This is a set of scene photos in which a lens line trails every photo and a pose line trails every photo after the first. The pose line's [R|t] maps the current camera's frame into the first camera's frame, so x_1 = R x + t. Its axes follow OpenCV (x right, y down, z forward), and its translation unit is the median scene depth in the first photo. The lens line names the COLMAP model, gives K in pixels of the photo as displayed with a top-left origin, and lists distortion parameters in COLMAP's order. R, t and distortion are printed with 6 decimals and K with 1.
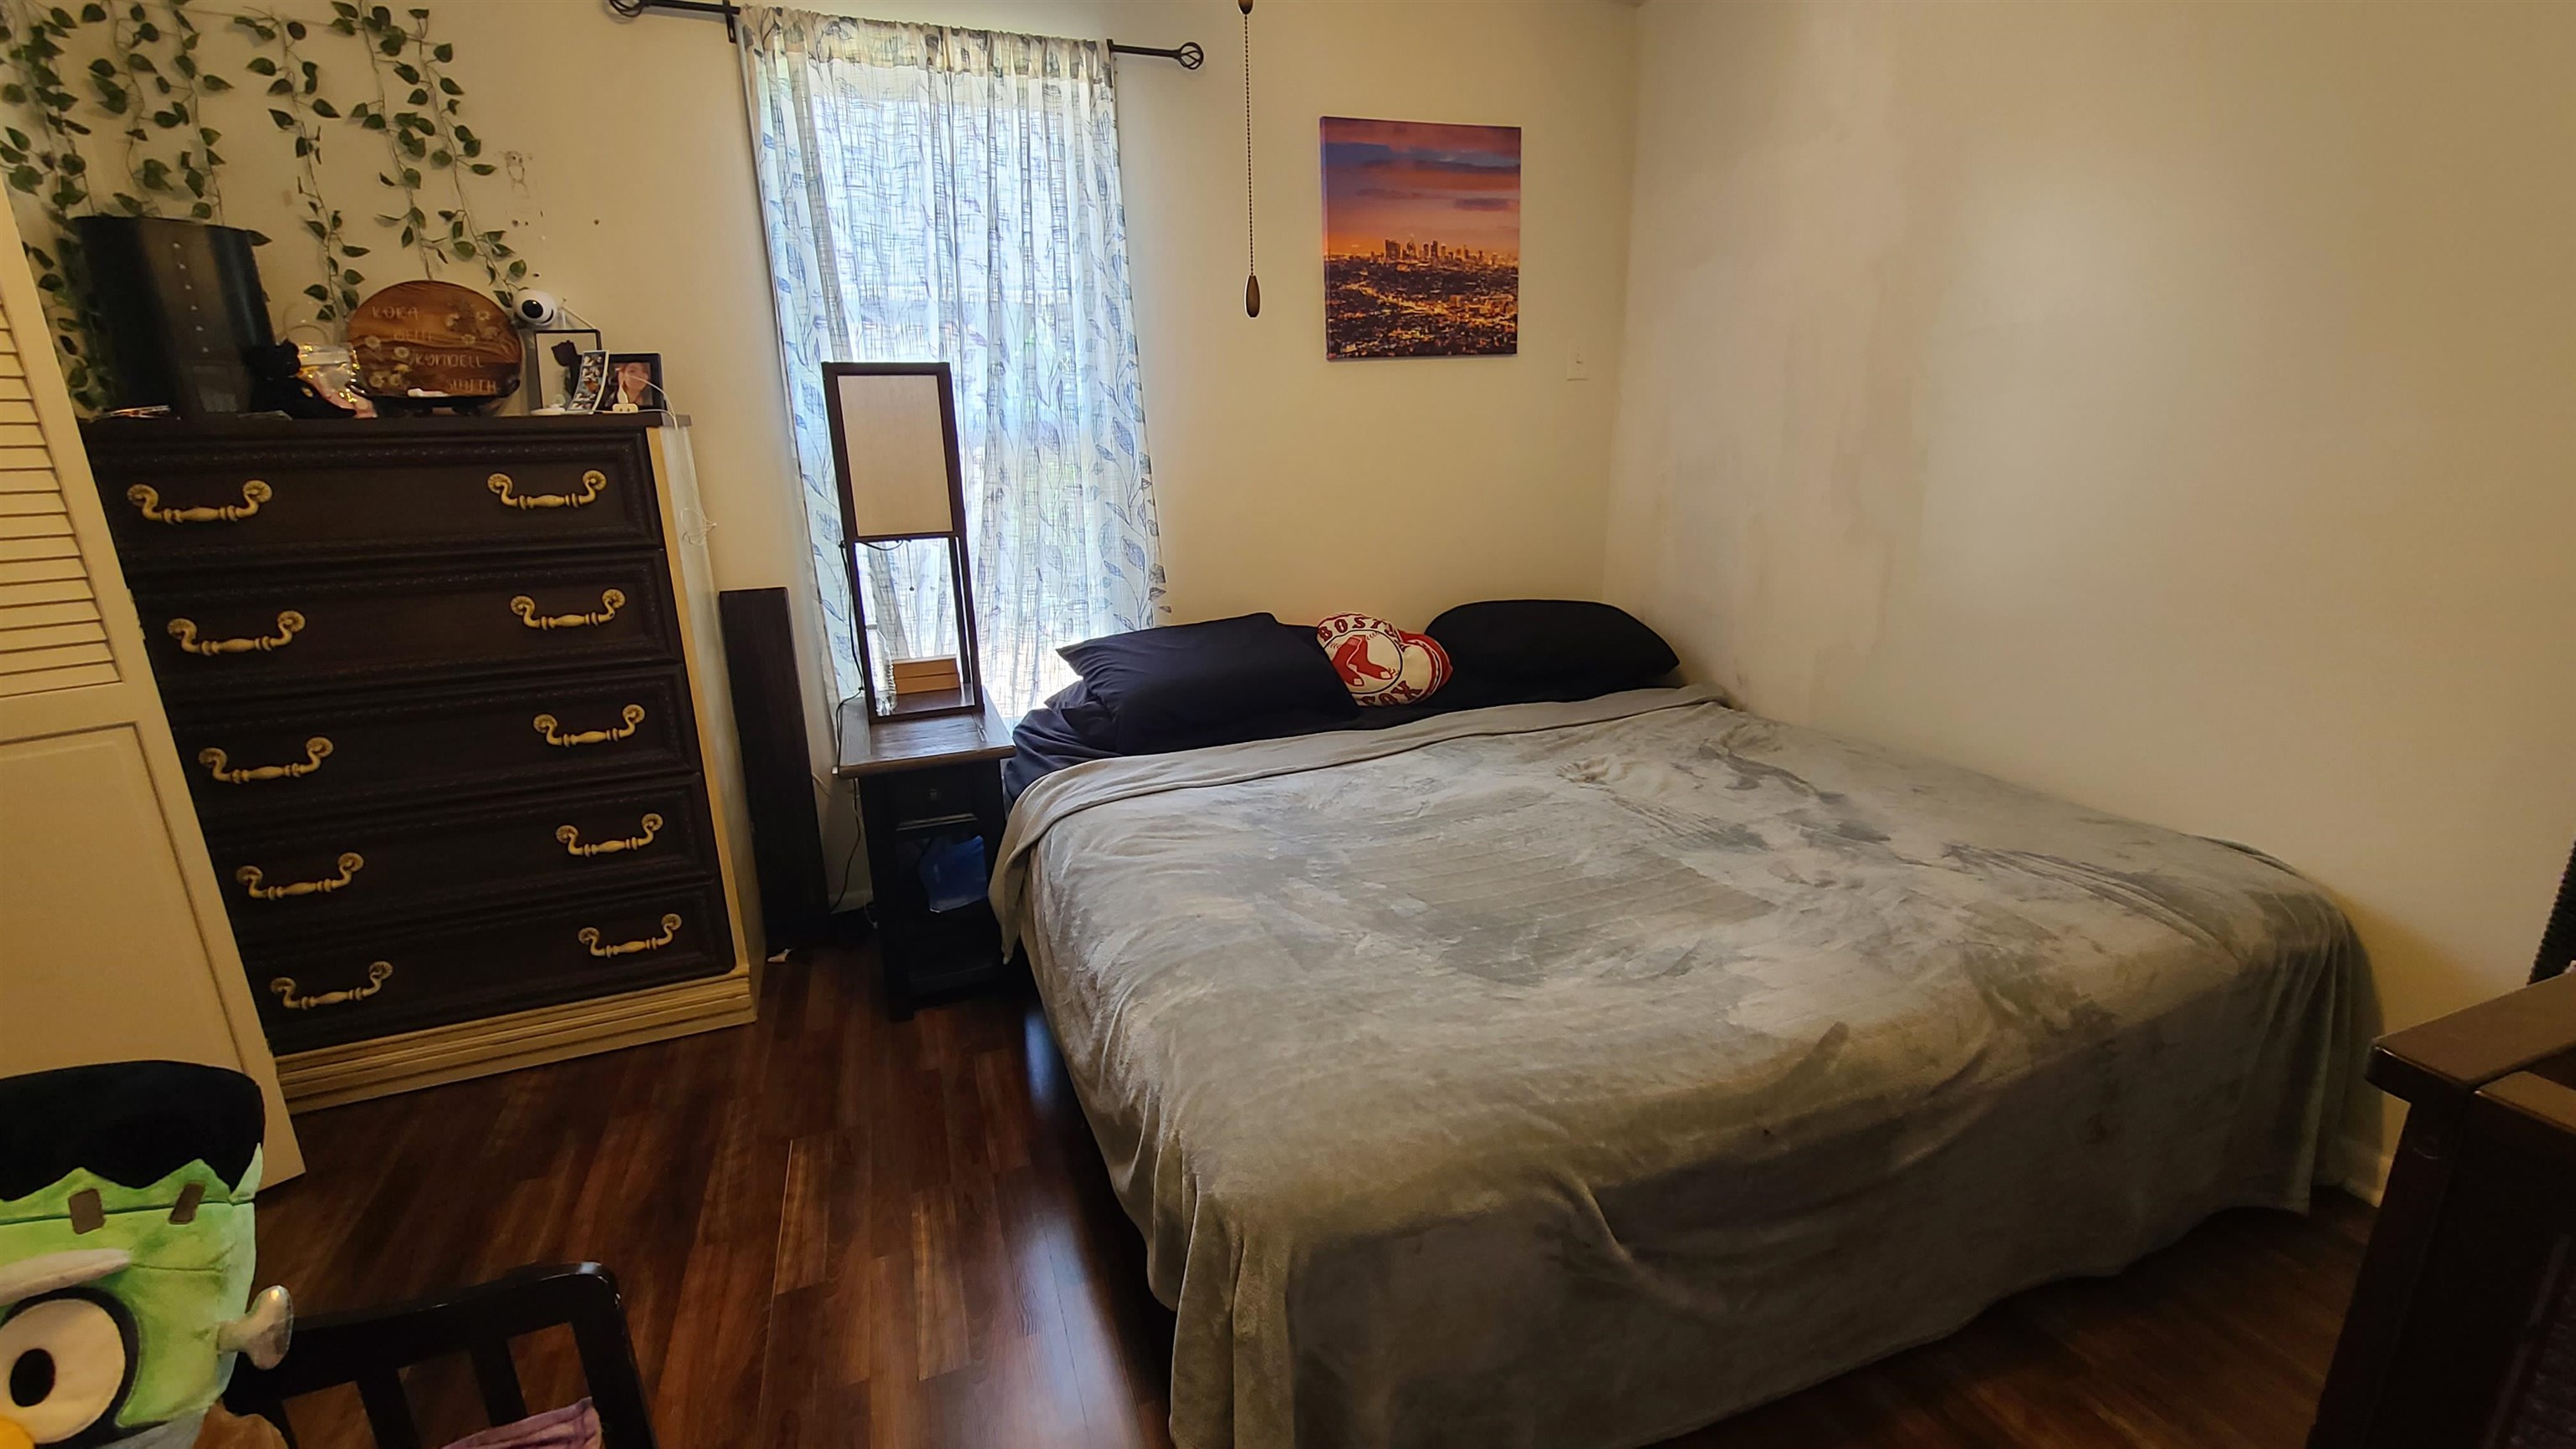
lens RADIAL K [[1064.1, 0, 1272.7], [0, 1064.1, 719.1], [0, 0, 1]] dist [-0.003539, -0.000093]
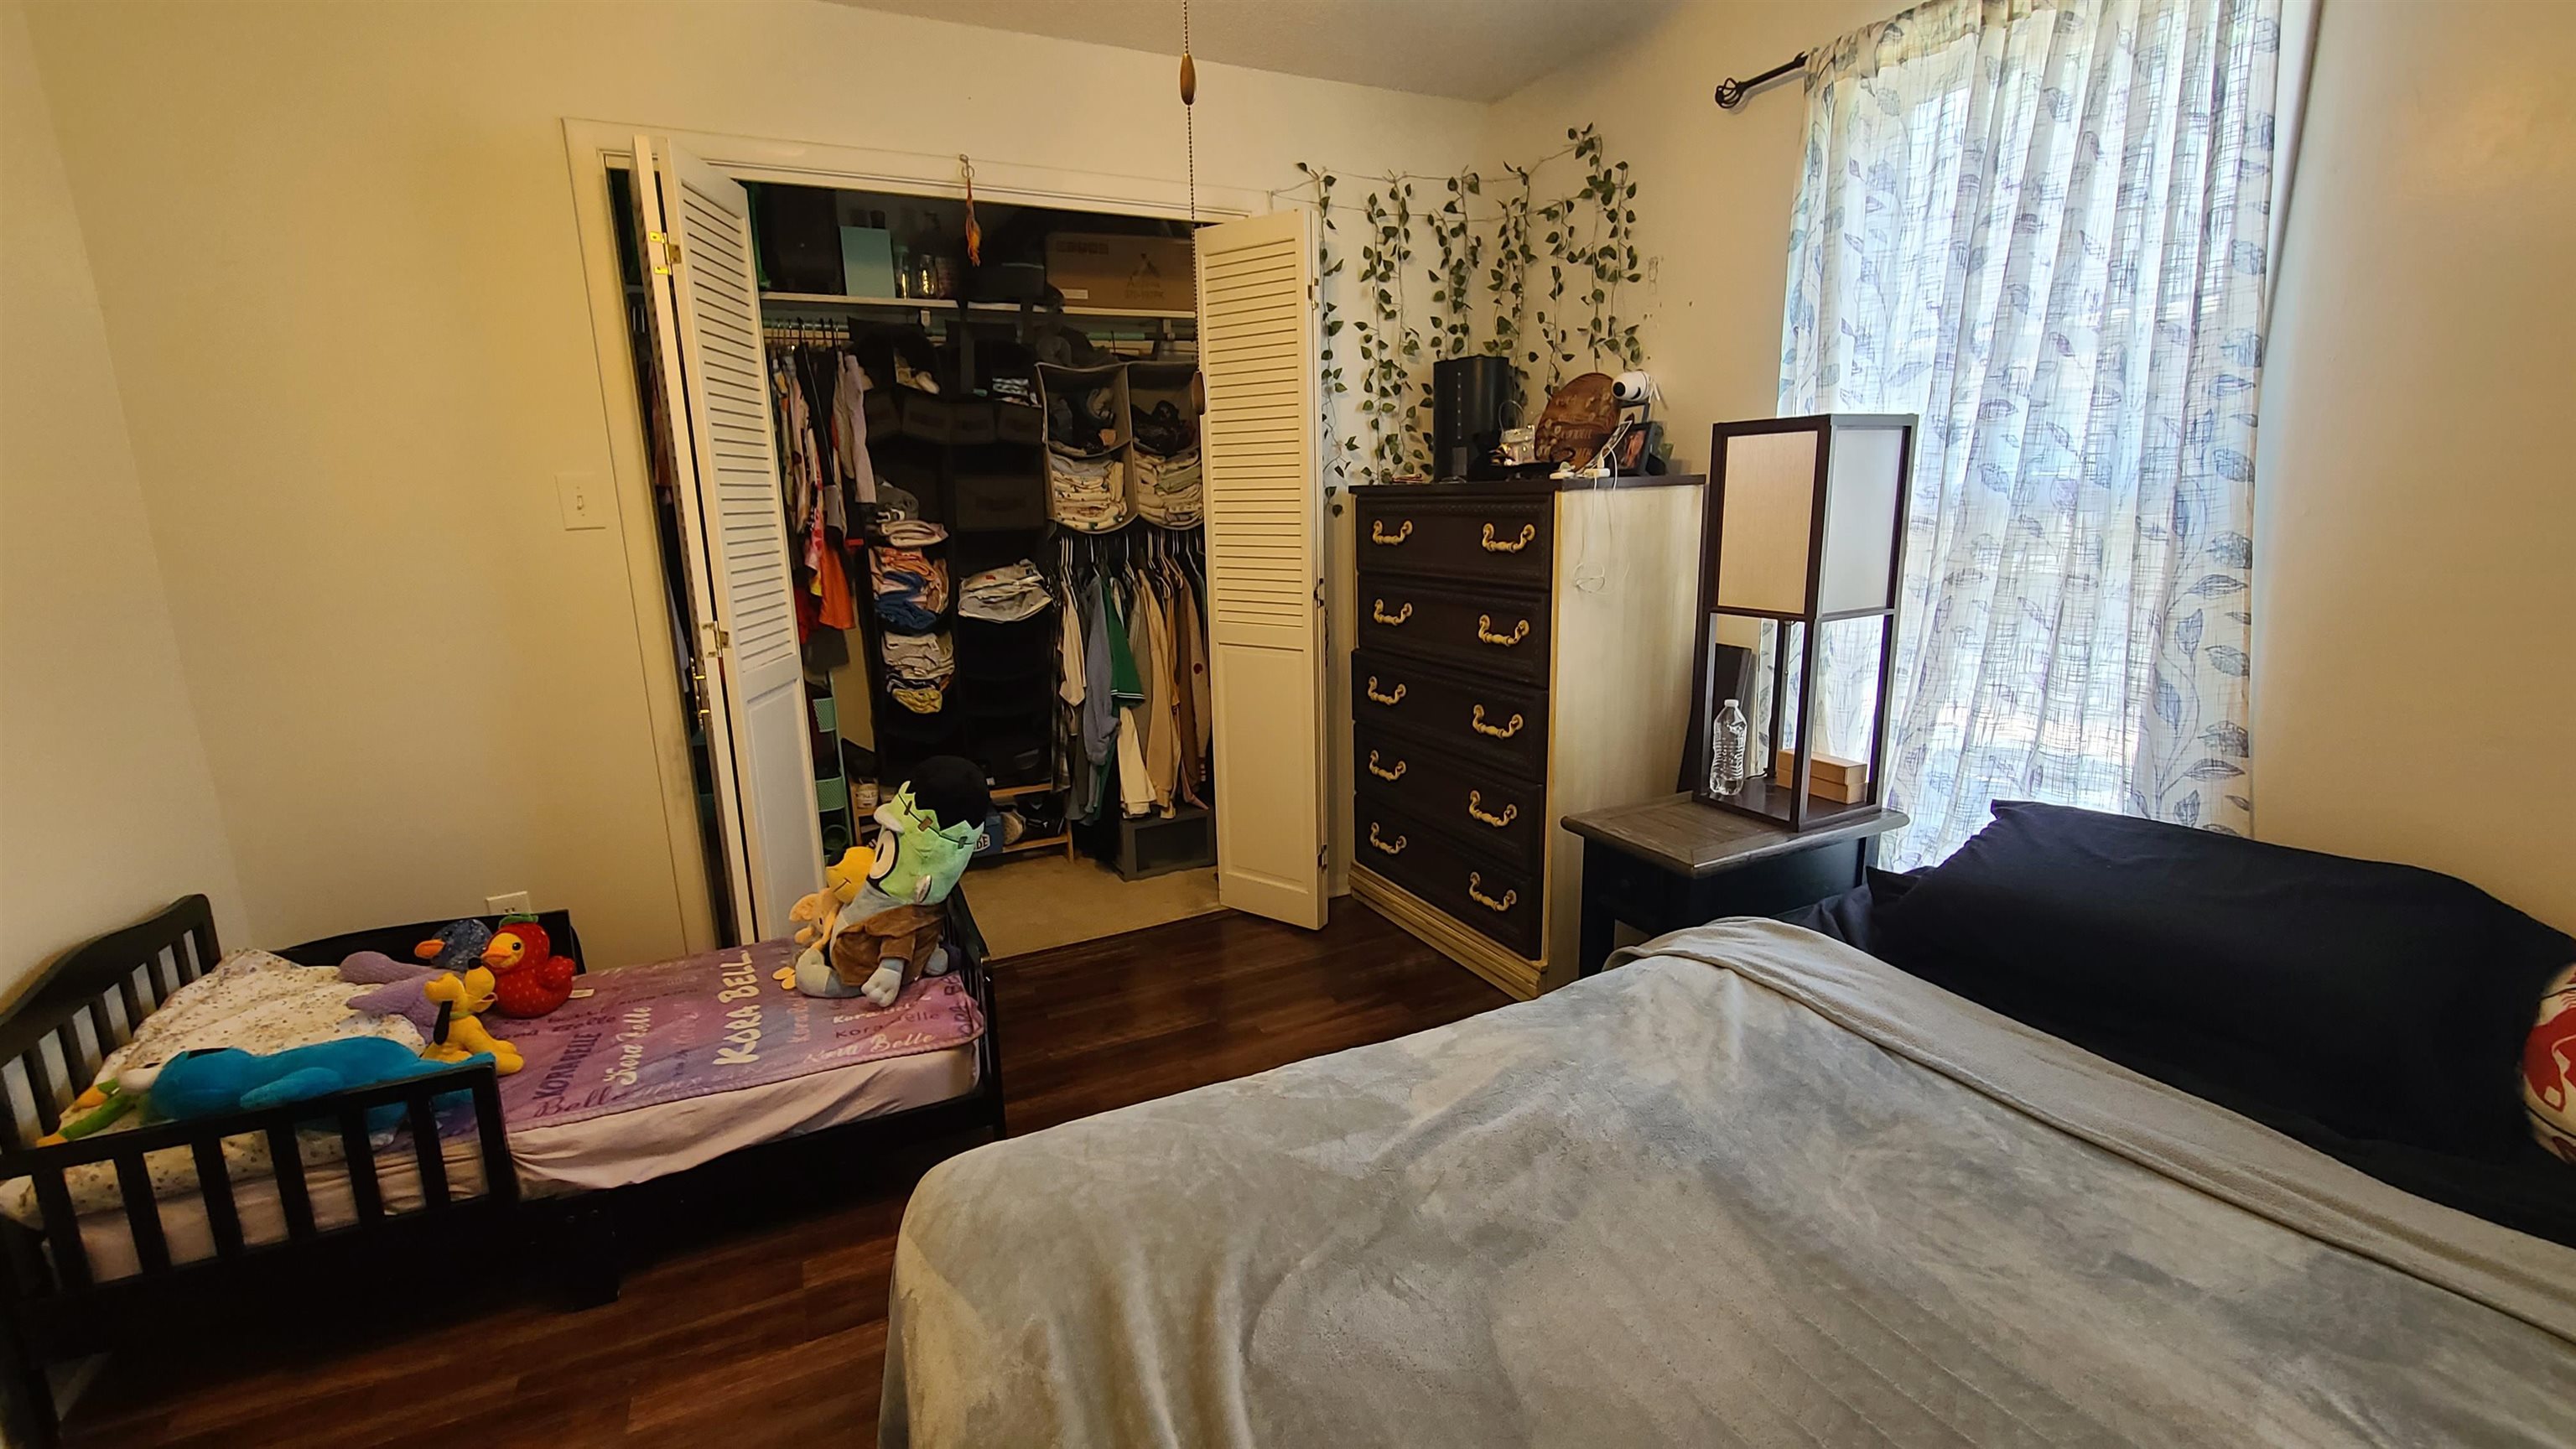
lens RADIAL K [[1064.1, 0, 1275.5], [0, 1064.1, 720.0], [0, 0, 1]] dist [-0.003539, -0.000093]
pose [[0.074057, 0.228163, -0.970802, 0.540049], [-0.243085, 0.948243, 0.204317, -0.180937], [0.967174, 0.220857, 0.125687, 0.551806]]
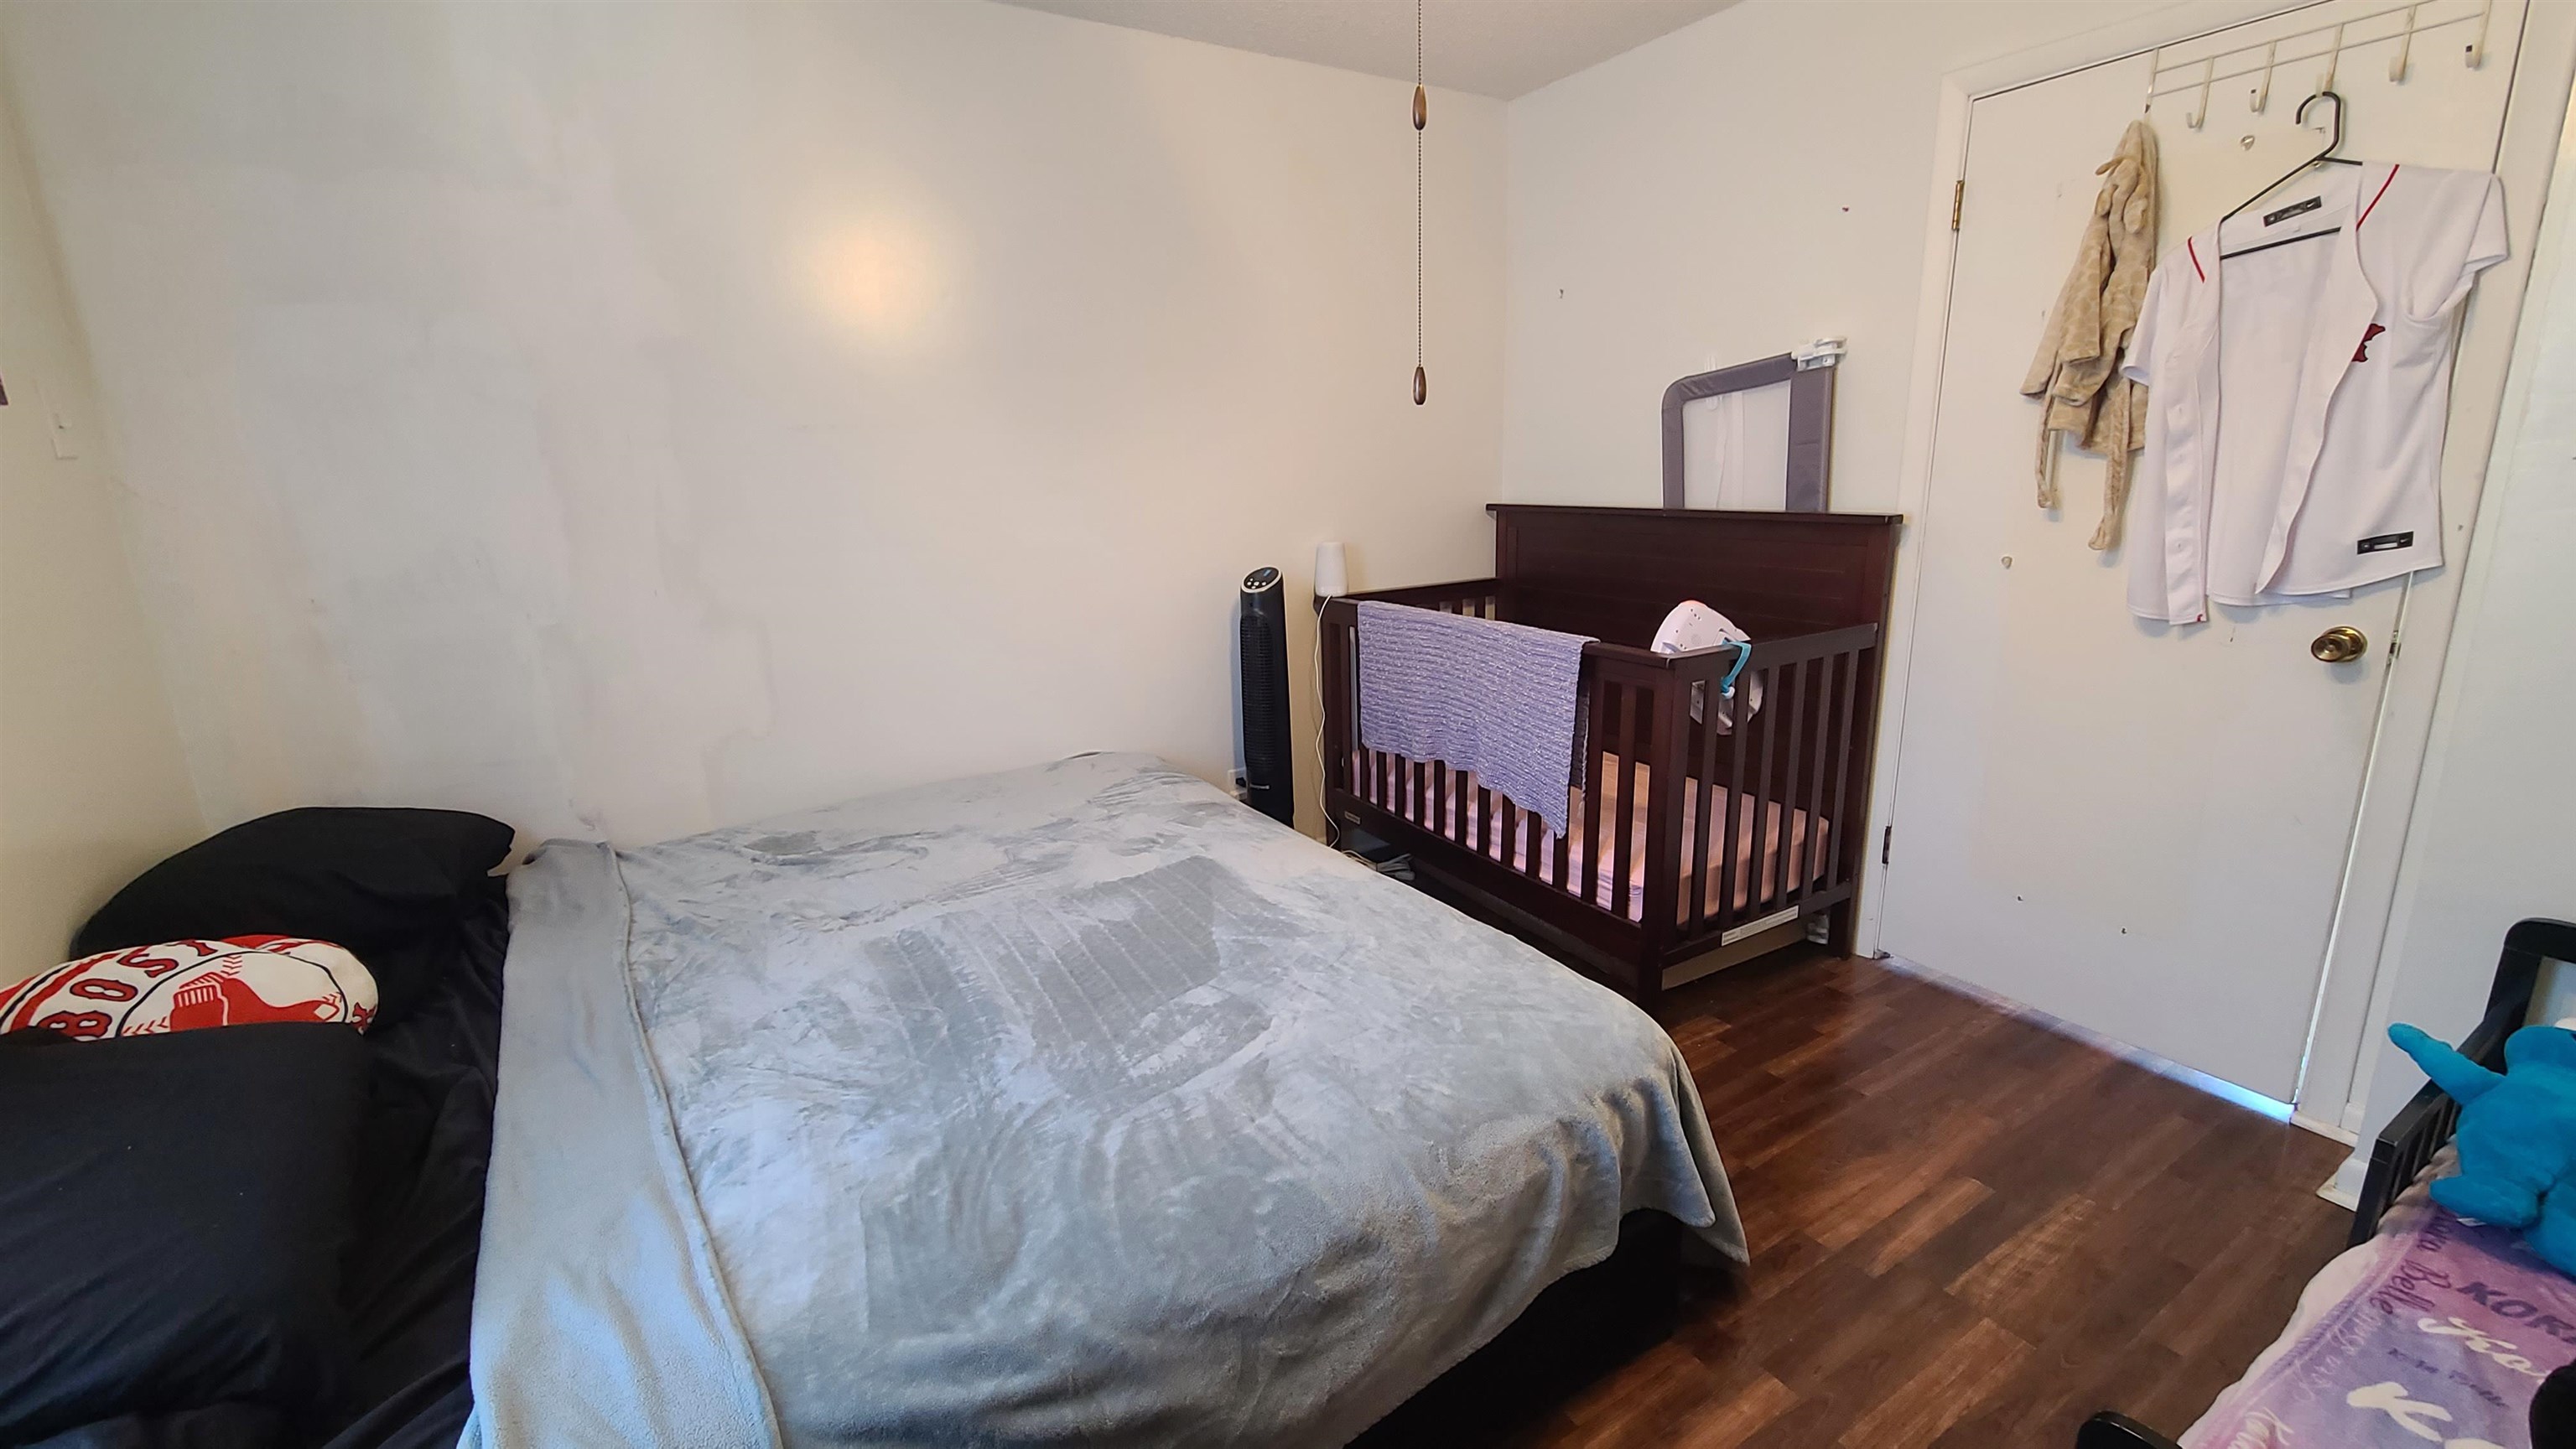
lens RADIAL K [[1064.1, 0, 1287.5], [0, 1064.1, 715.4], [0, 0, 1]] dist [-0.003539, -0.000093]
pose [[-0.195543, -0.207341, 0.958526, -0.610071], [0.292171, 0.920695, 0.258761, -0.230266], [-0.936162, 0.330652, -0.119457, 0.767682]]
